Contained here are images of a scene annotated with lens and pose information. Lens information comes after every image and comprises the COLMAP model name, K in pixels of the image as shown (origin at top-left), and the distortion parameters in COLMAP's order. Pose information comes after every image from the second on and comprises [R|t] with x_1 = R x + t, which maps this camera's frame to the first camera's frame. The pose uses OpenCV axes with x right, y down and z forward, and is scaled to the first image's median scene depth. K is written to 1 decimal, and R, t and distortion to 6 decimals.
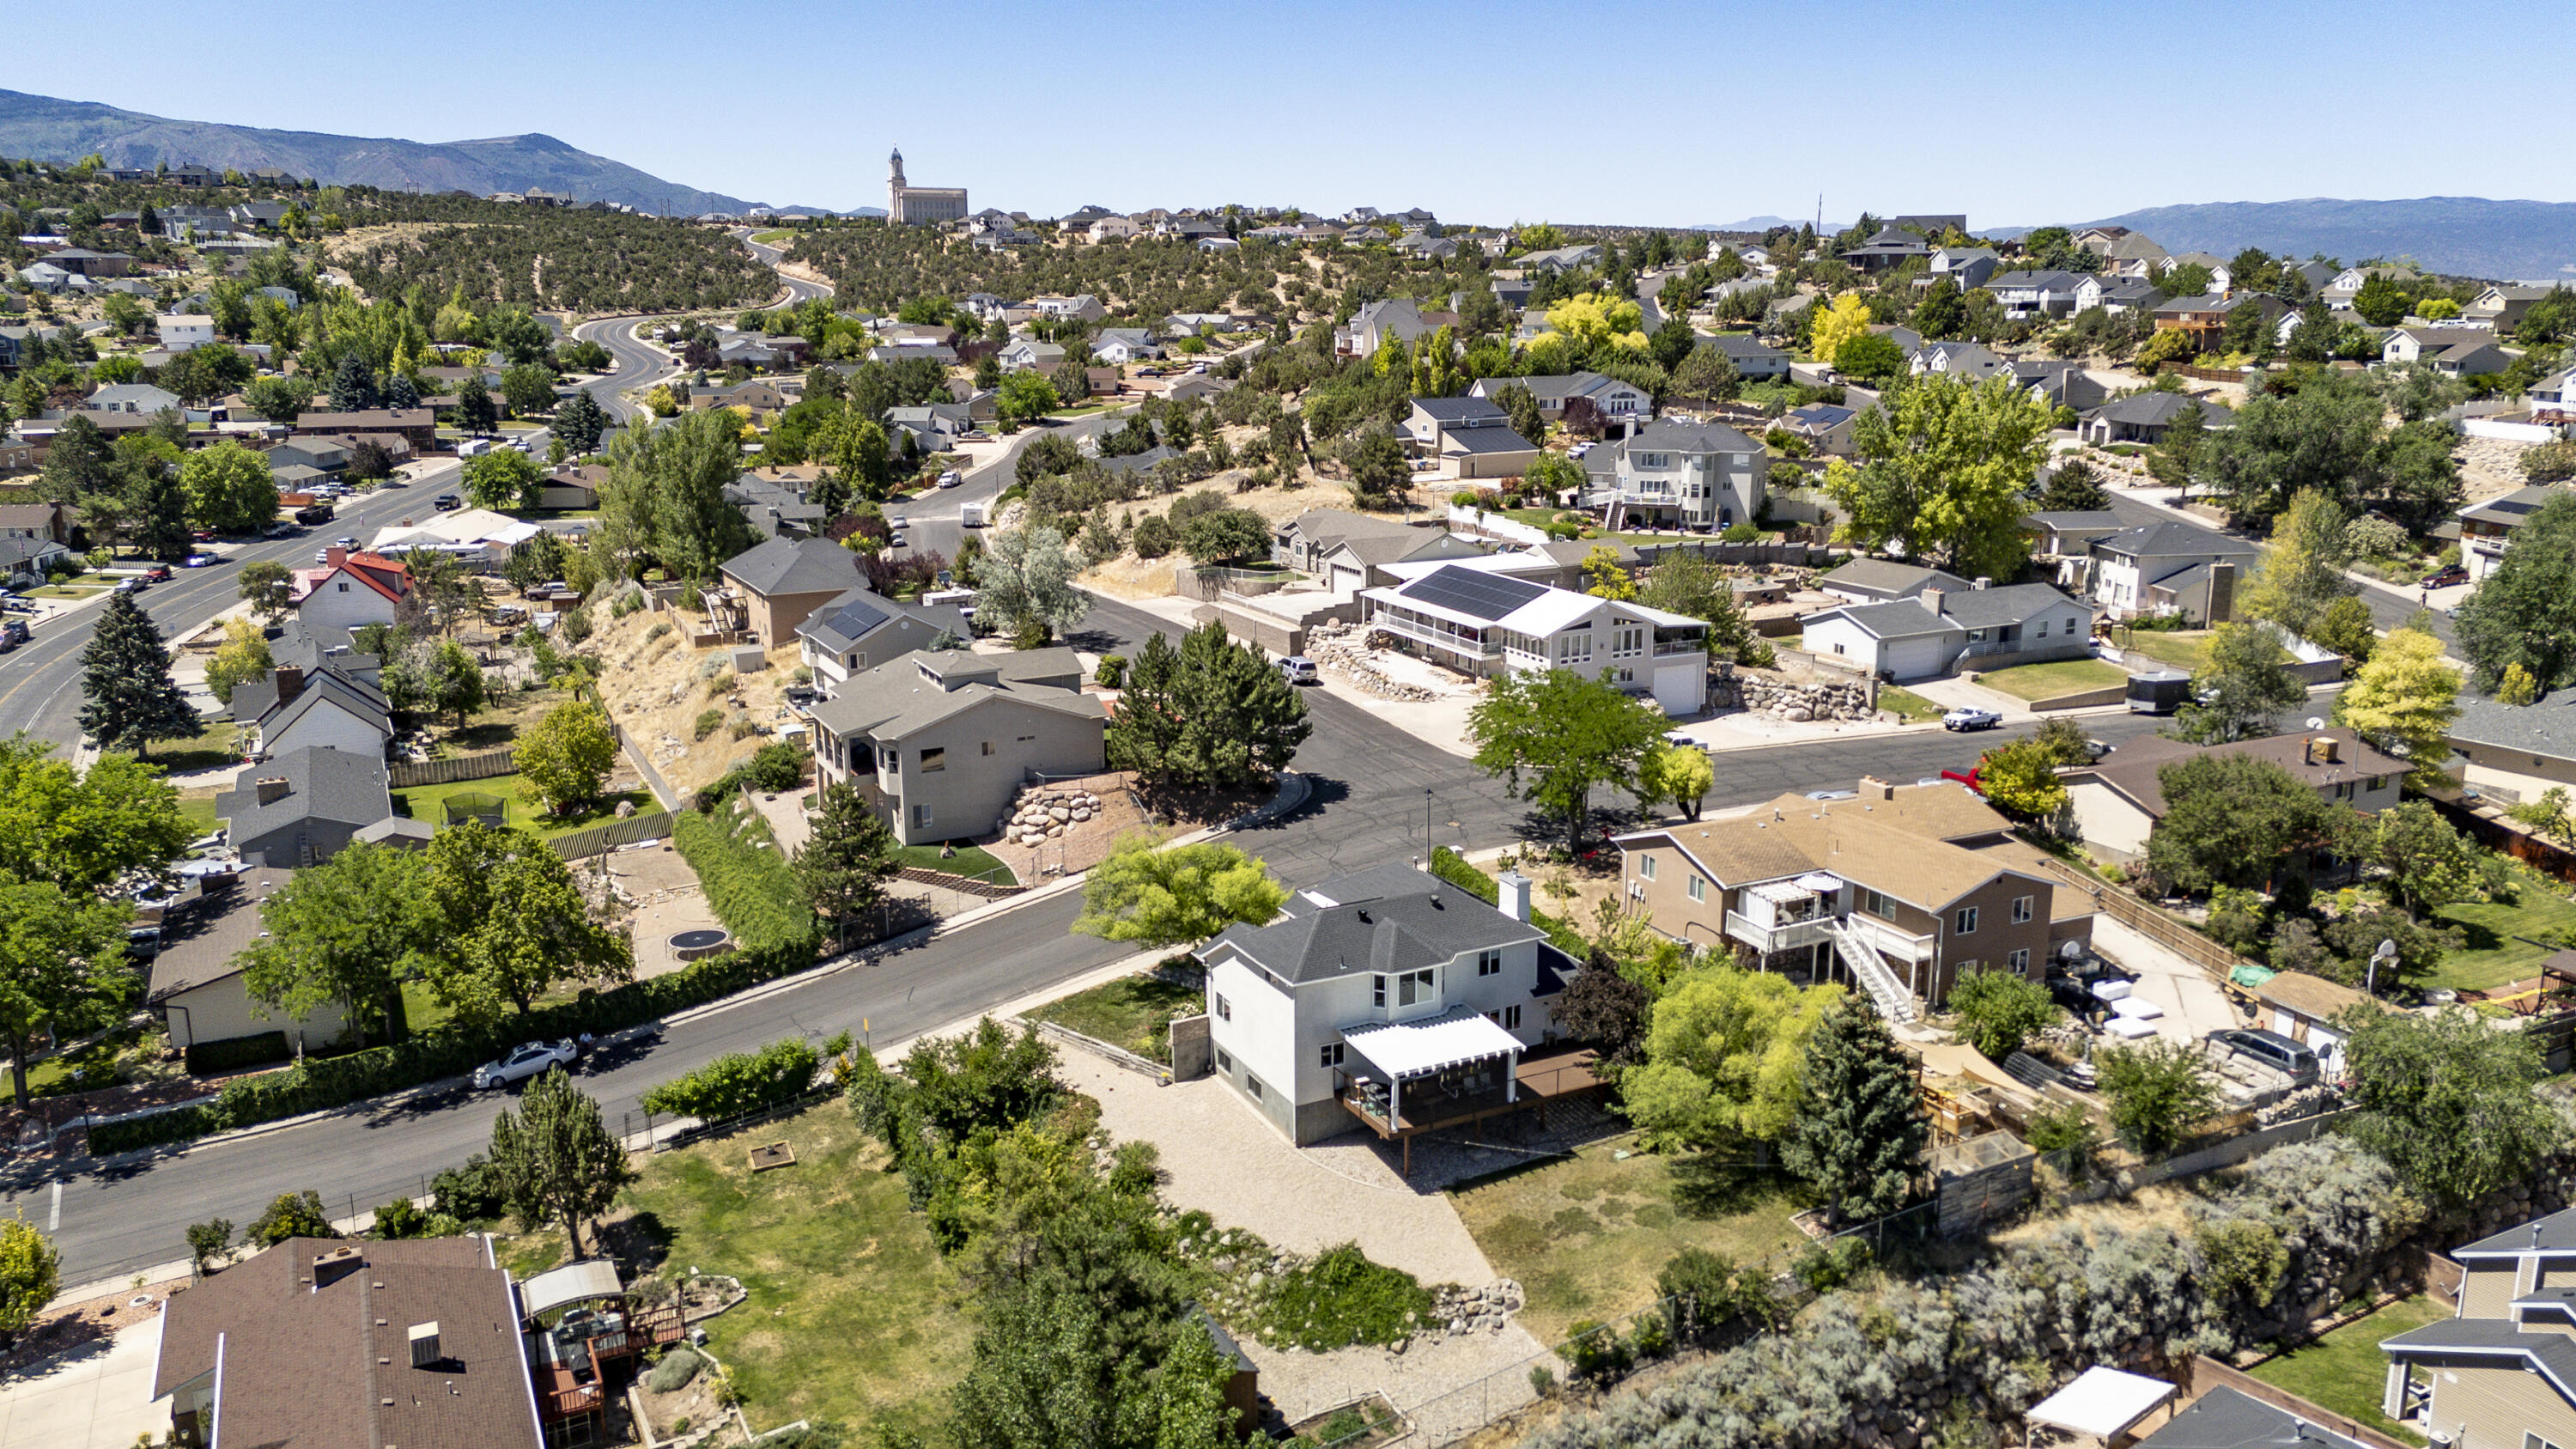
lens RADIAL K [[1884.6, 0, 1298.2], [0, 1884.6, 724.2], [0, 0, 1]] dist [0.091724, -0.095313]
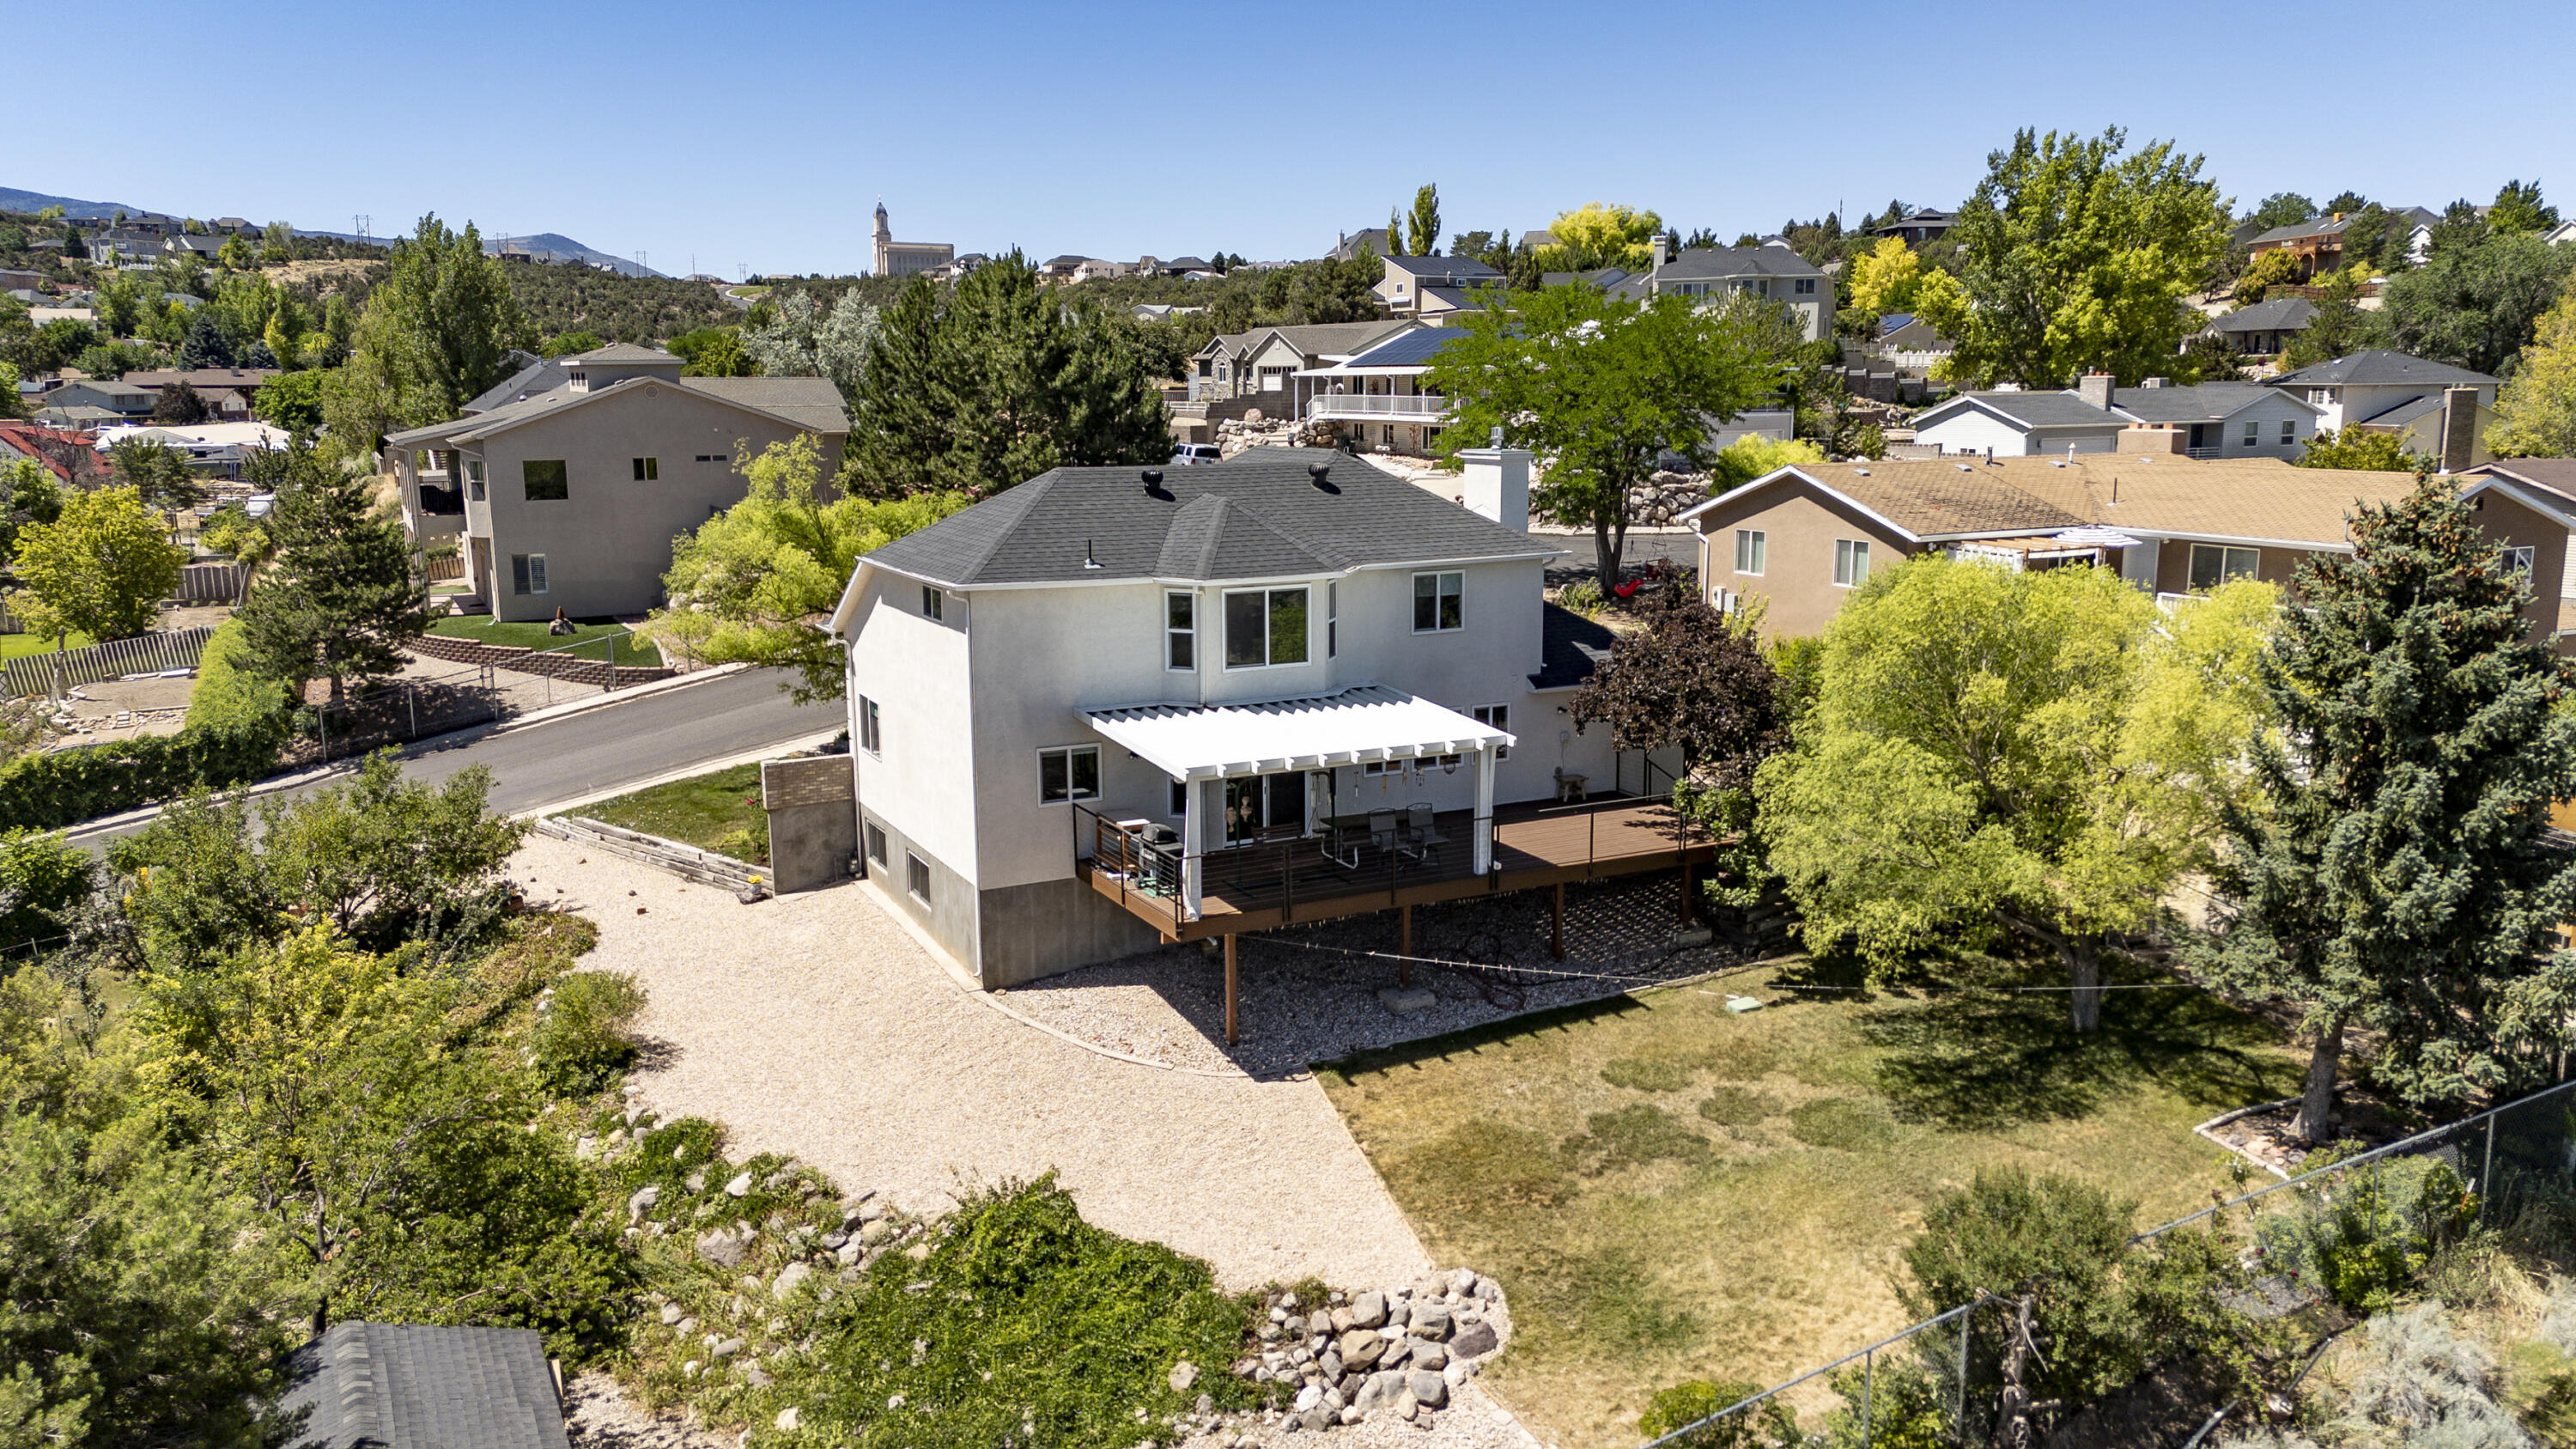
lens RADIAL K [[1884.6, 0, 1298.2], [0, 1884.6, 724.2], [0, 0, 1]] dist [0.091724, -0.095313]
pose [[0.999996, -0.000832, -0.002637, 0.071596], [0.000701, 0.998778, -0.049423, 0.184962], [0.002675, 0.049420, 0.998774, 0.569540]]
